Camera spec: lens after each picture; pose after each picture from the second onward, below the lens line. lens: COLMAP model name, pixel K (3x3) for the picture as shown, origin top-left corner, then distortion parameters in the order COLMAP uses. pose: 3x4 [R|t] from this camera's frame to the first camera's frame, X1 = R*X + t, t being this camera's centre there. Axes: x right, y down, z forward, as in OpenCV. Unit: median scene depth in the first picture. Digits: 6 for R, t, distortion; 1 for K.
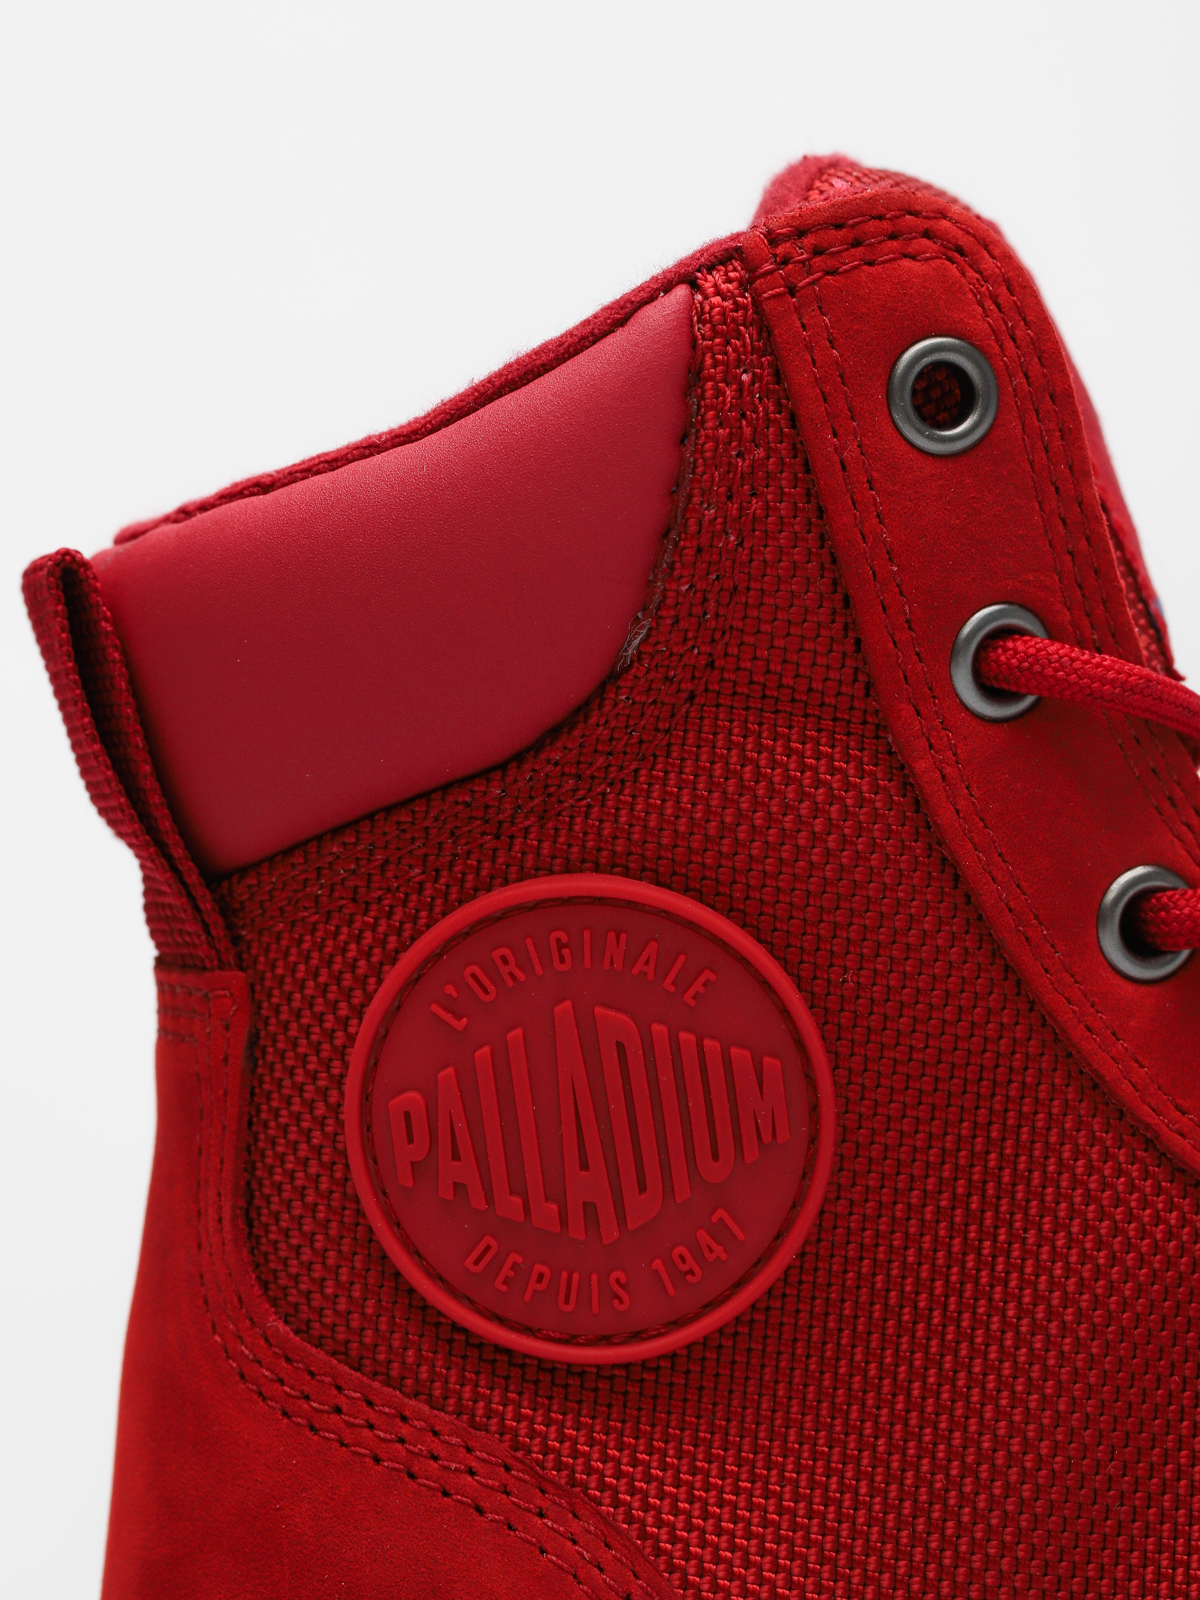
lens RADIAL K [[5702.4, 0, 599.5], [0, 5702.4, 800.6], [0, 0, 1]] dist [-0.449693, 0.000000]
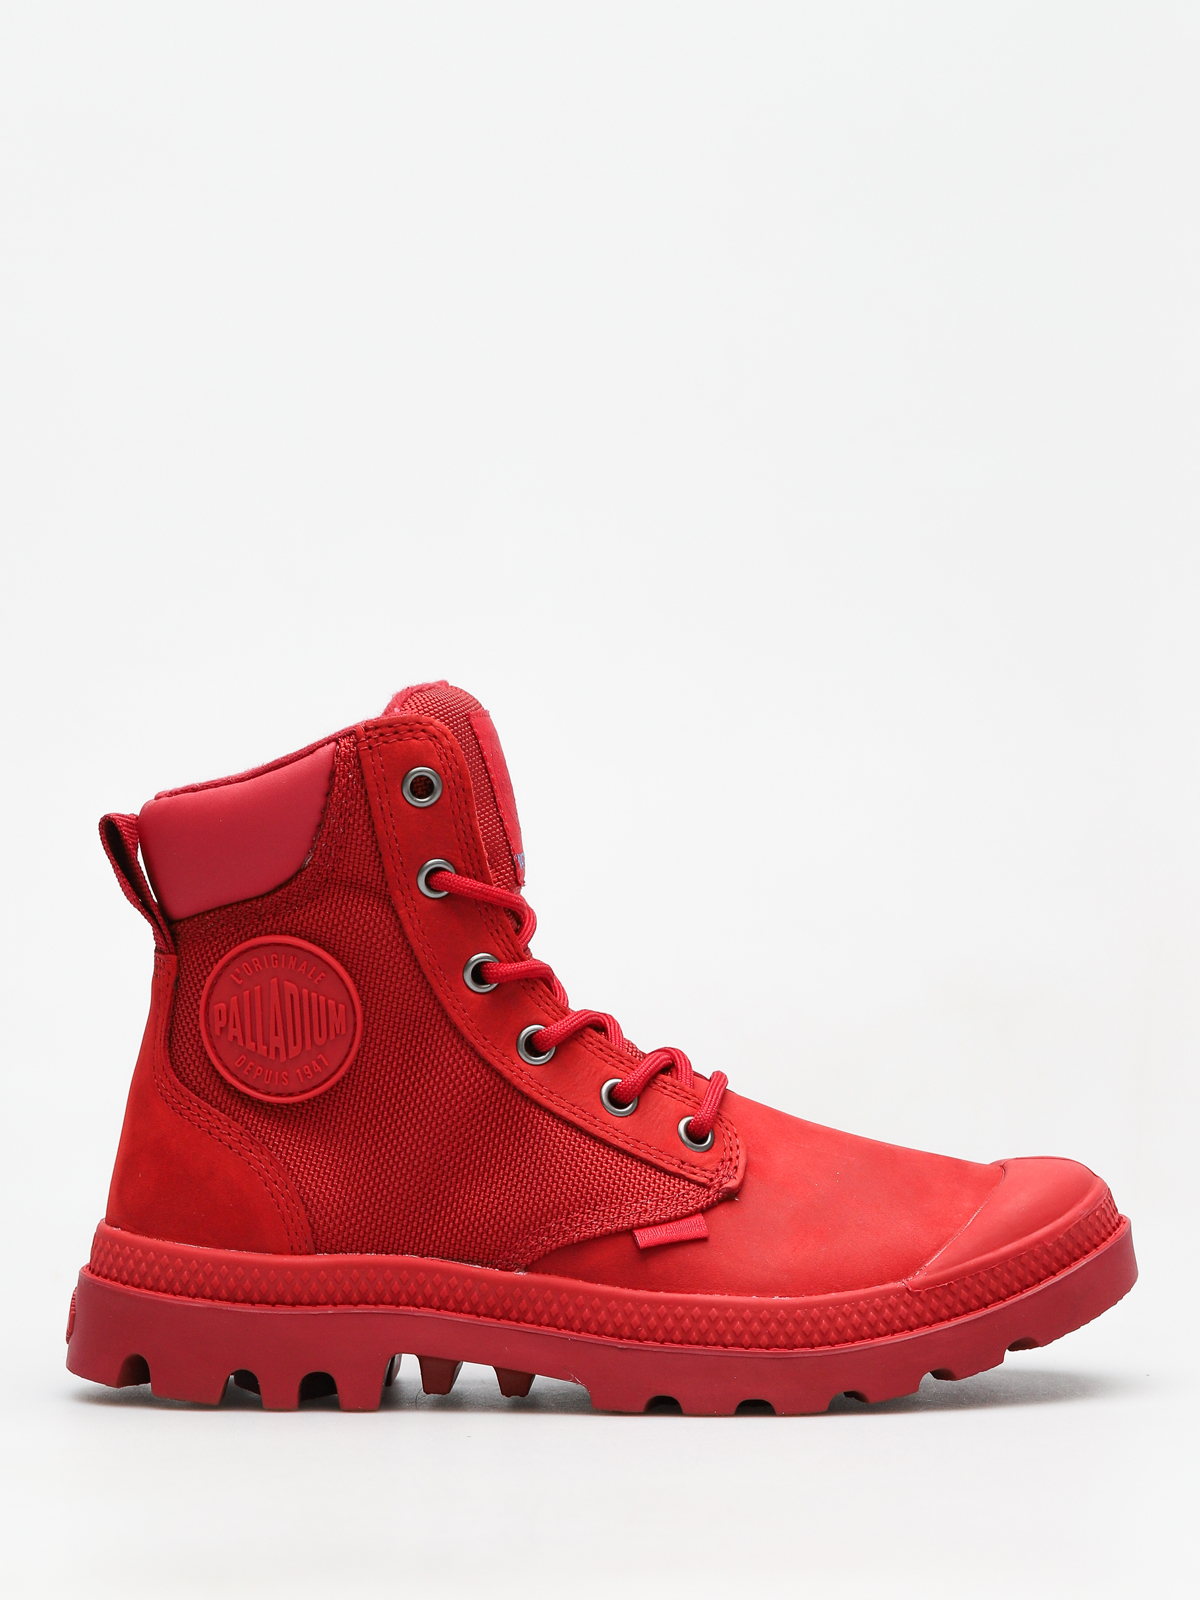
lens RADIAL K [[5702.4, 0, 600.3], [0, 5702.4, 799.1], [0, 0, 1]] dist [-0.449693, 0.000000]
pose [[0.987334, 0.104539, -0.119349, 0.500281], [-0.102826, 0.994489, 0.020435, -0.133990], [0.120827, -0.007904, 0.992642, -1.895576]]
